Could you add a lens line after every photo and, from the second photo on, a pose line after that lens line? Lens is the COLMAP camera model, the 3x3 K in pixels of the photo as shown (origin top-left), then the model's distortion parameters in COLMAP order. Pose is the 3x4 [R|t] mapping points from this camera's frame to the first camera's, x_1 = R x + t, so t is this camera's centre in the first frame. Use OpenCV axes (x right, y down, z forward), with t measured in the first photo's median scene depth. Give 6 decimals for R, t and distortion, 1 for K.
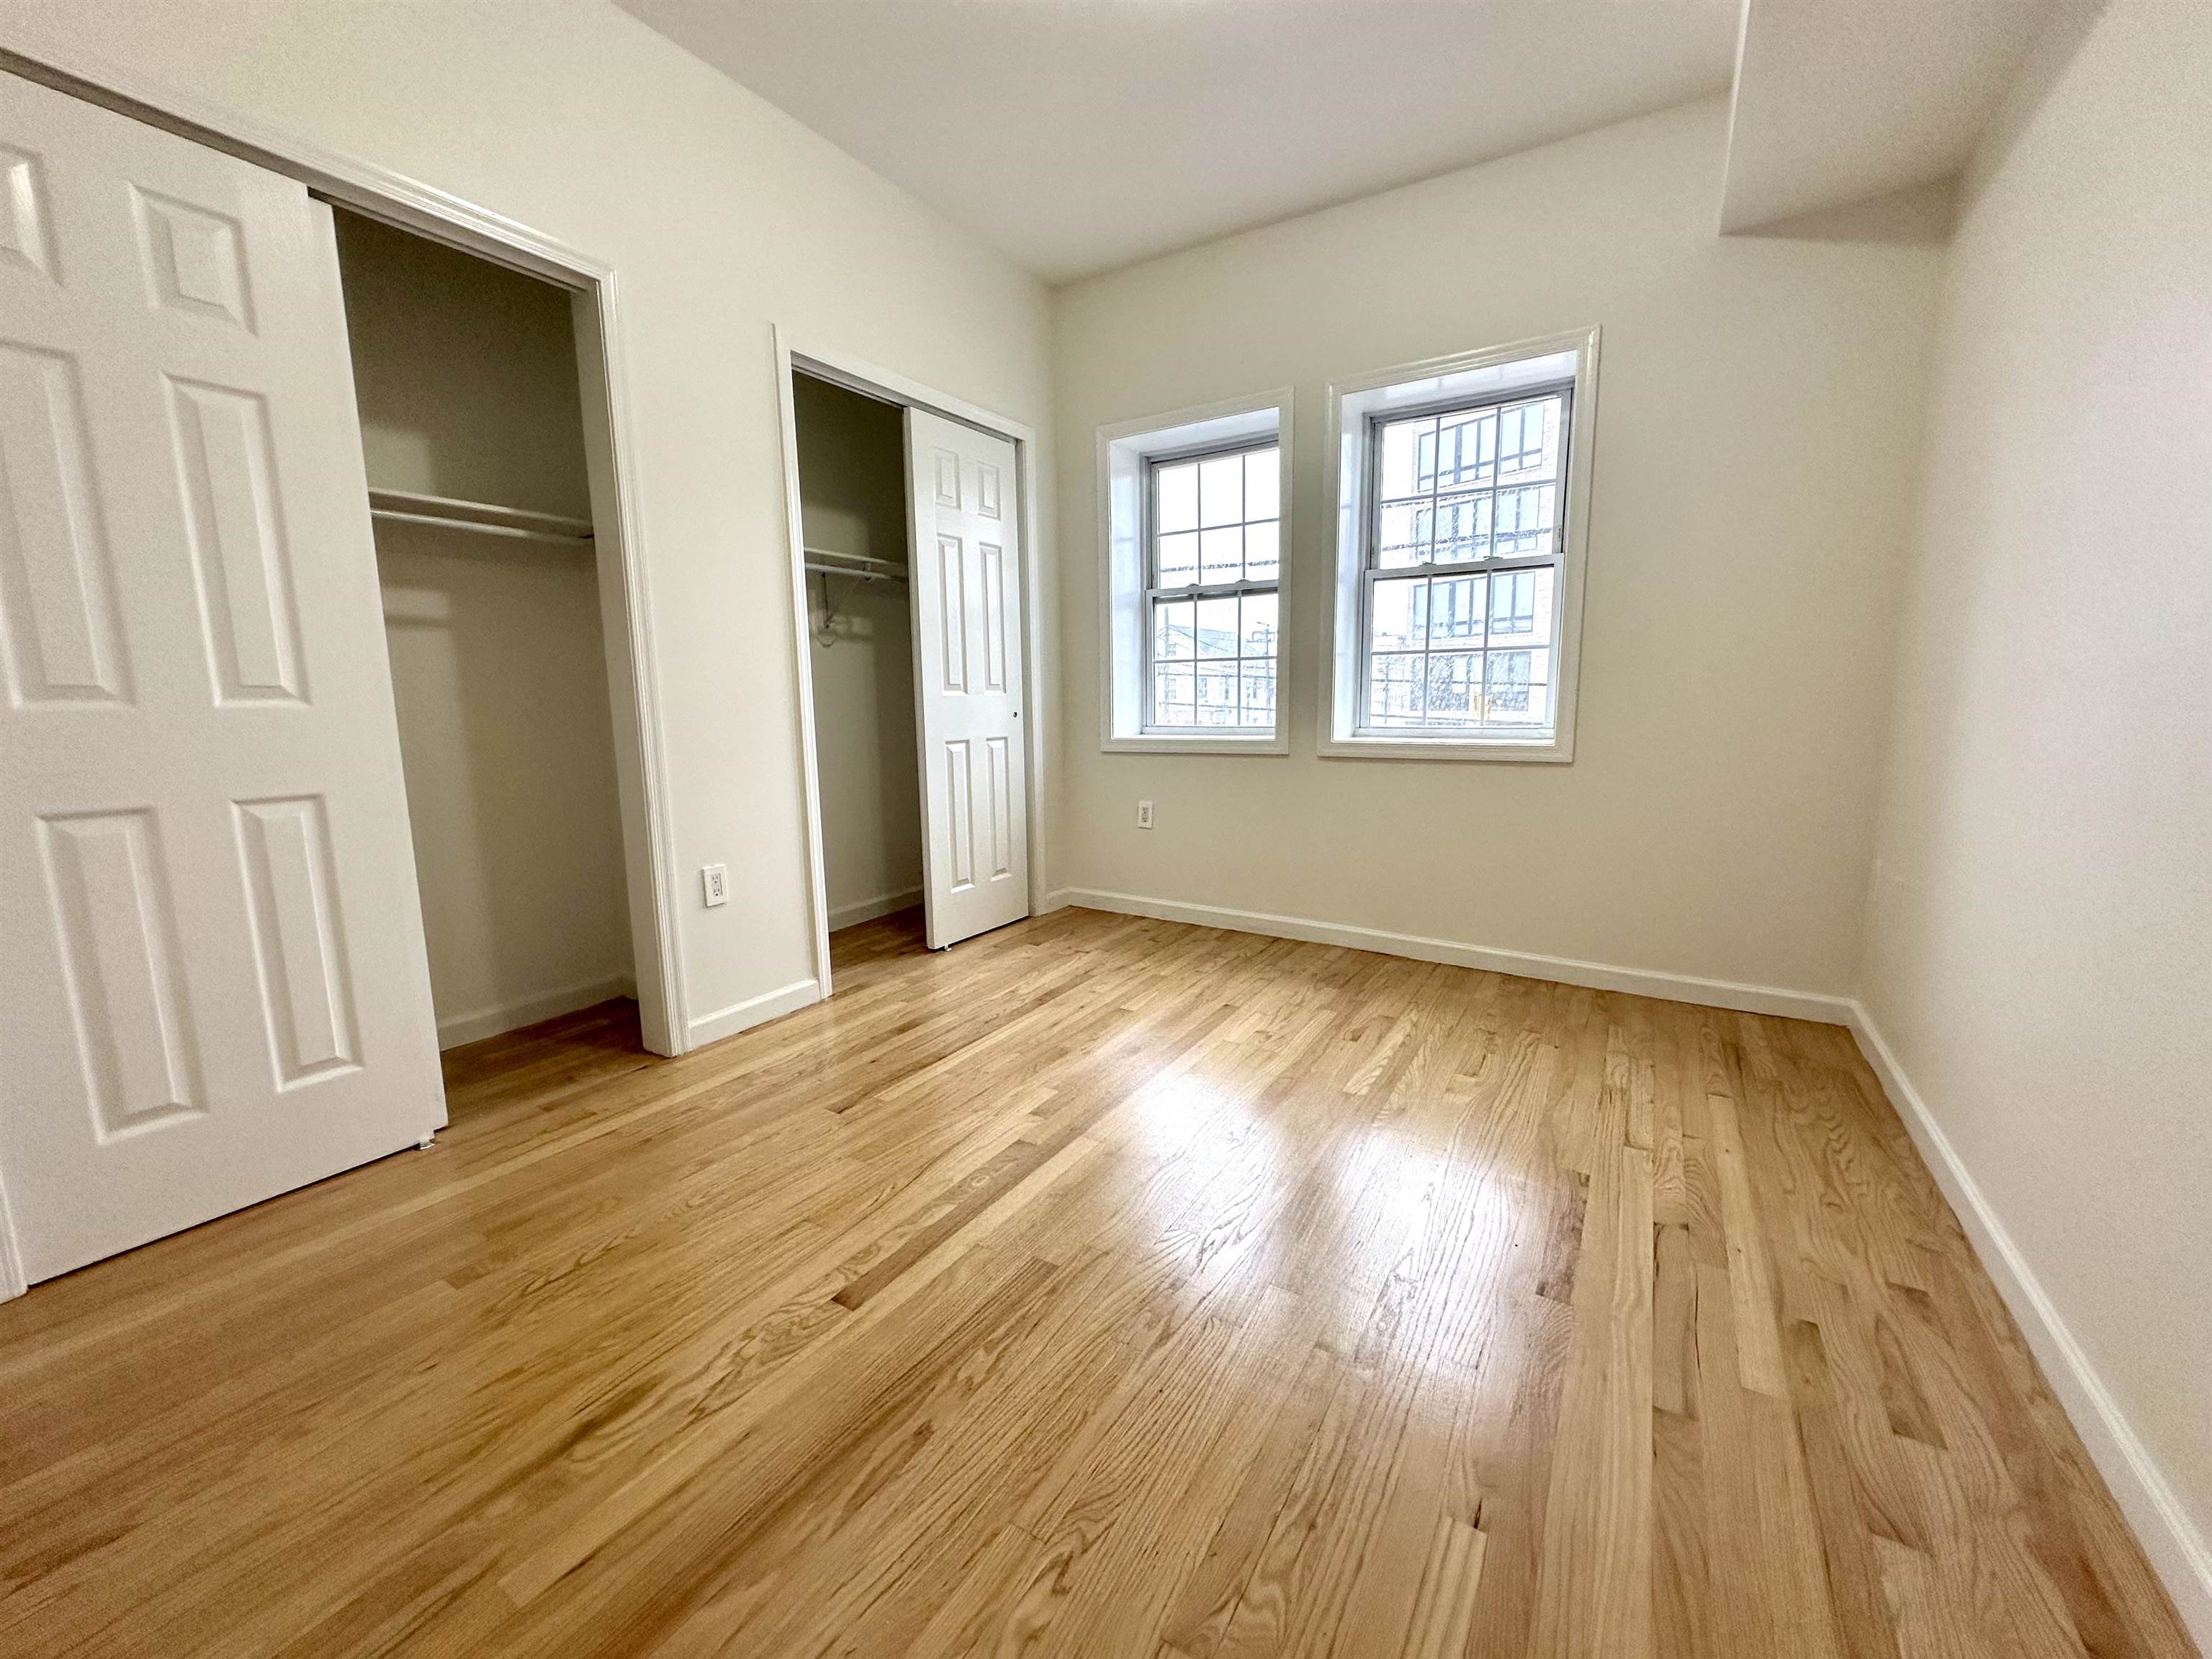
lens RADIAL K [[880.6, 0, 1109.5], [0, 880.6, 832.4], [0, 0, 1]] dist [0.000032, -0.000168]
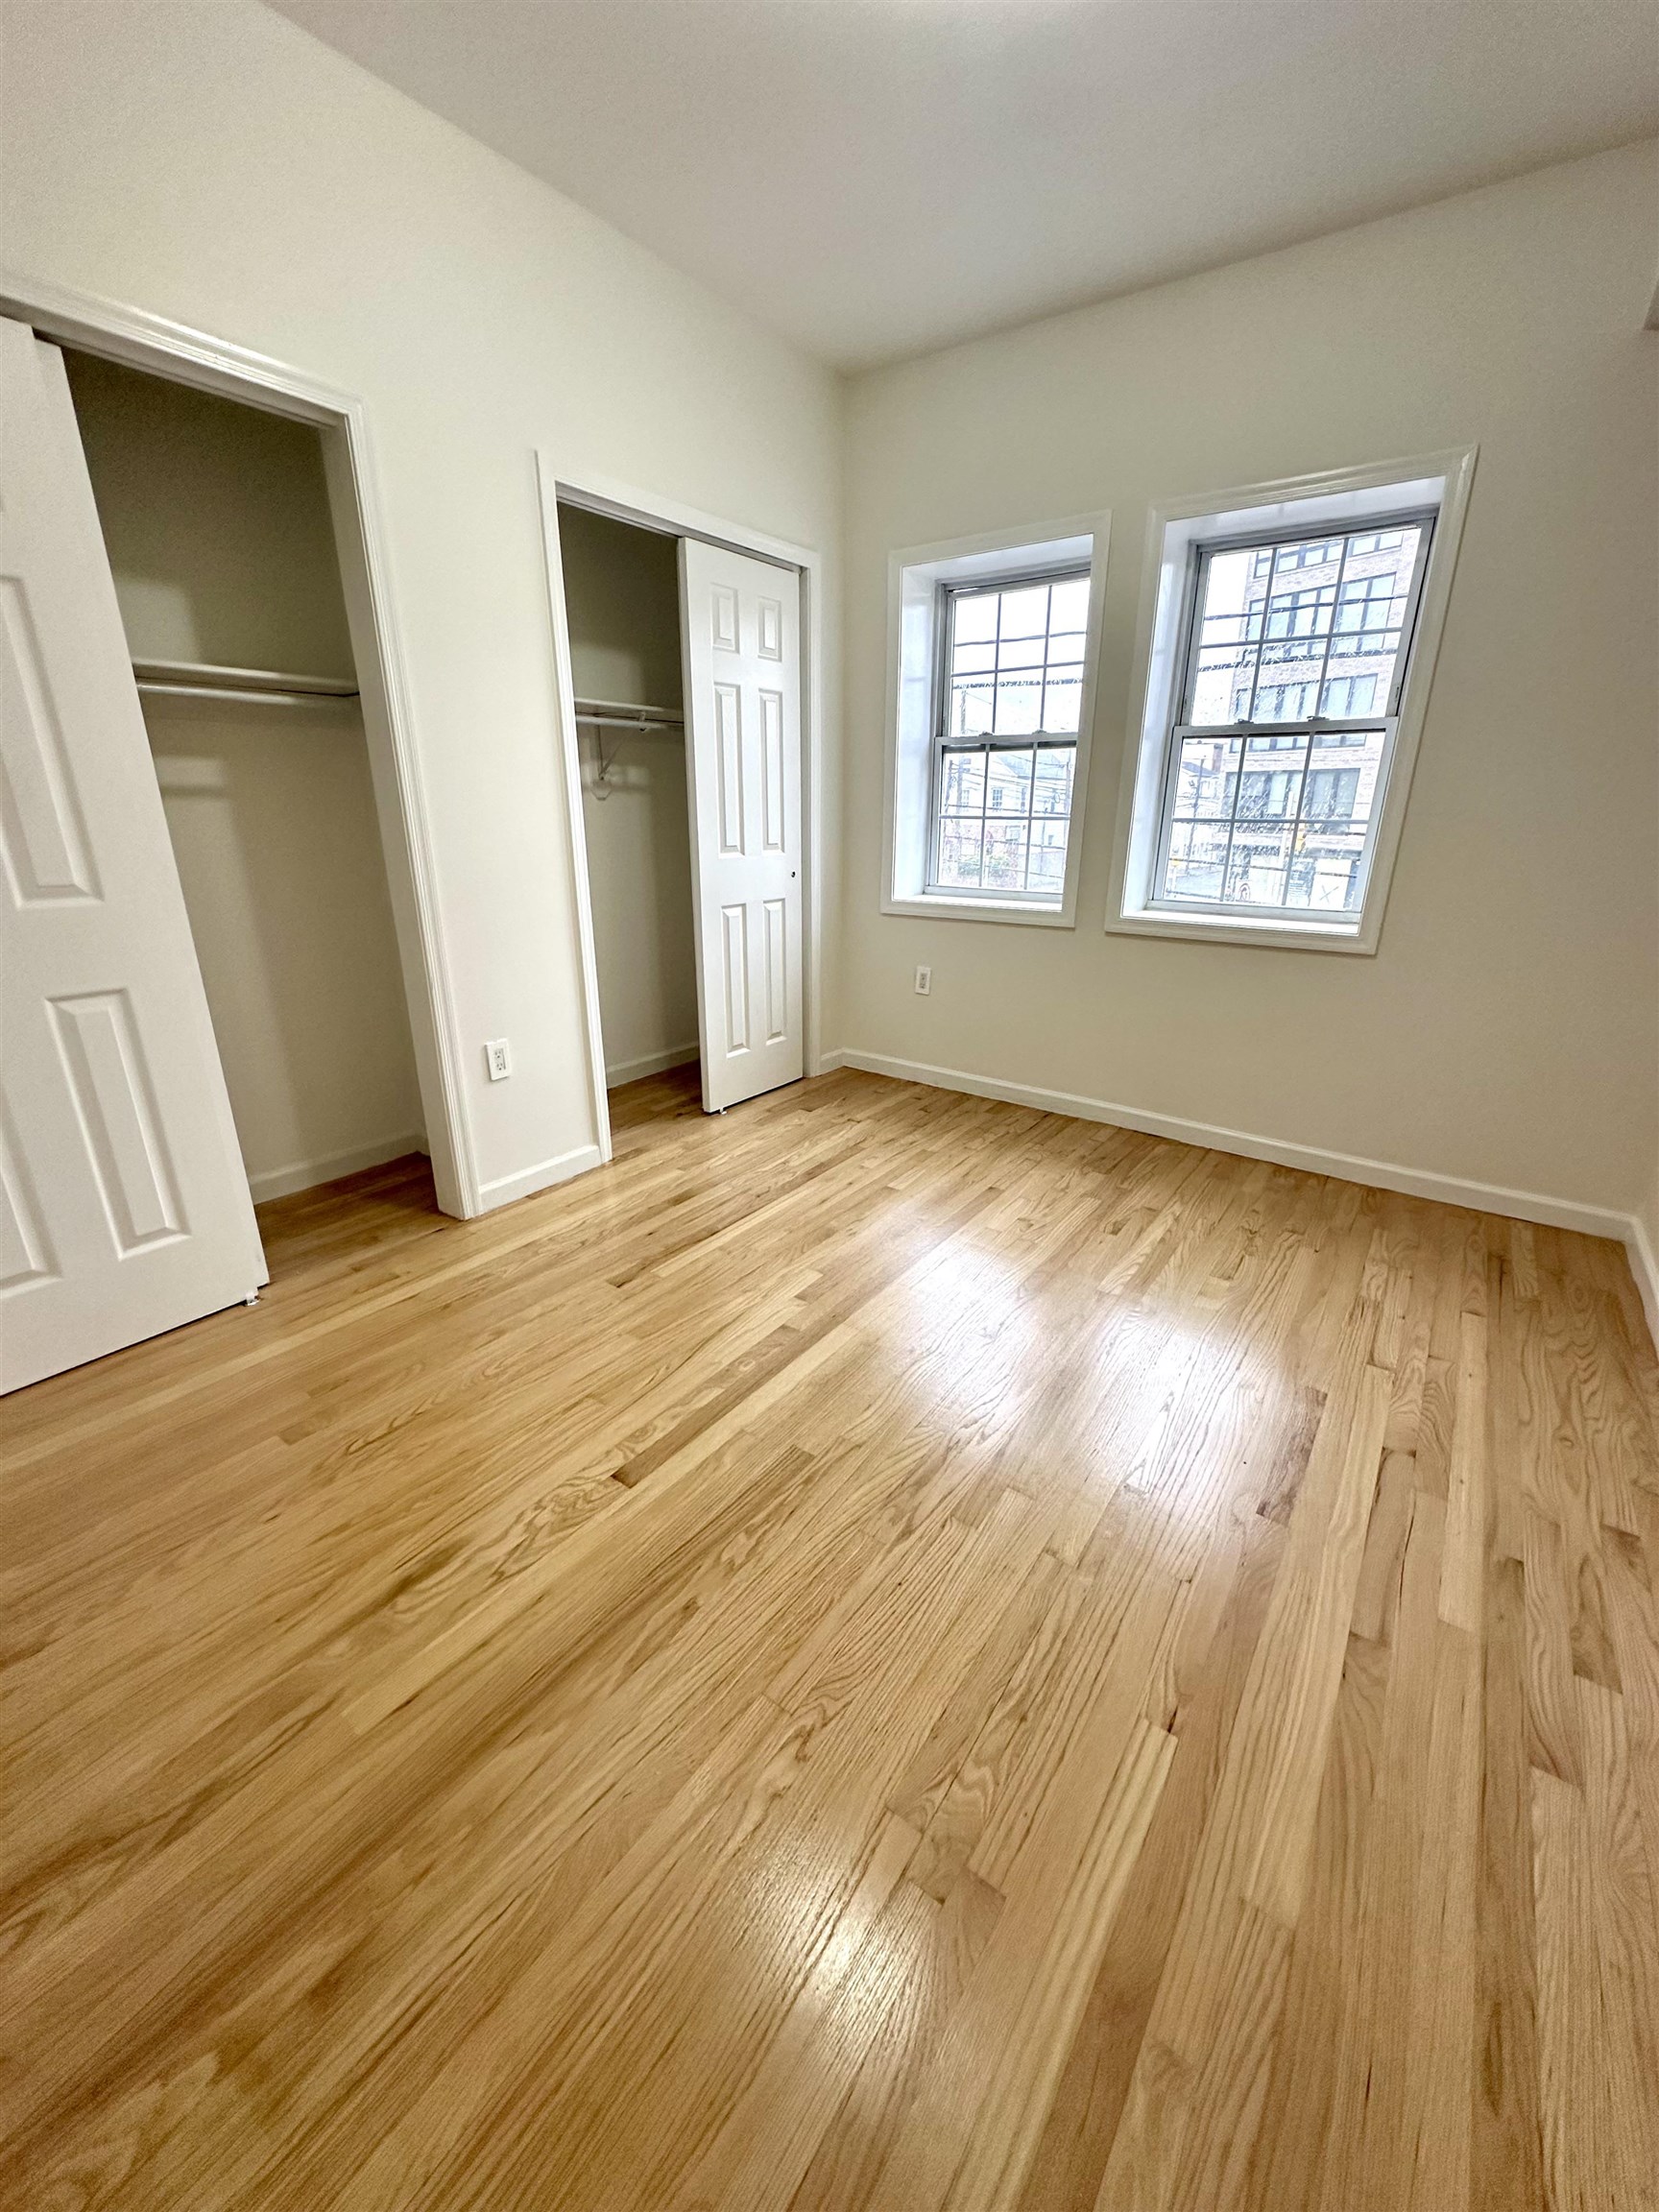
lens RADIAL K [[880.6, 0, 834.6], [0, 880.6, 1117.8], [0, 0, 1]] dist [0.000032, -0.000168]
pose [[0.997519, 0.040109, -0.057850, 0.010964], [-0.028877, 0.982626, 0.183338, -0.102820], [0.064199, -0.181213, 0.981346, 0.000653]]
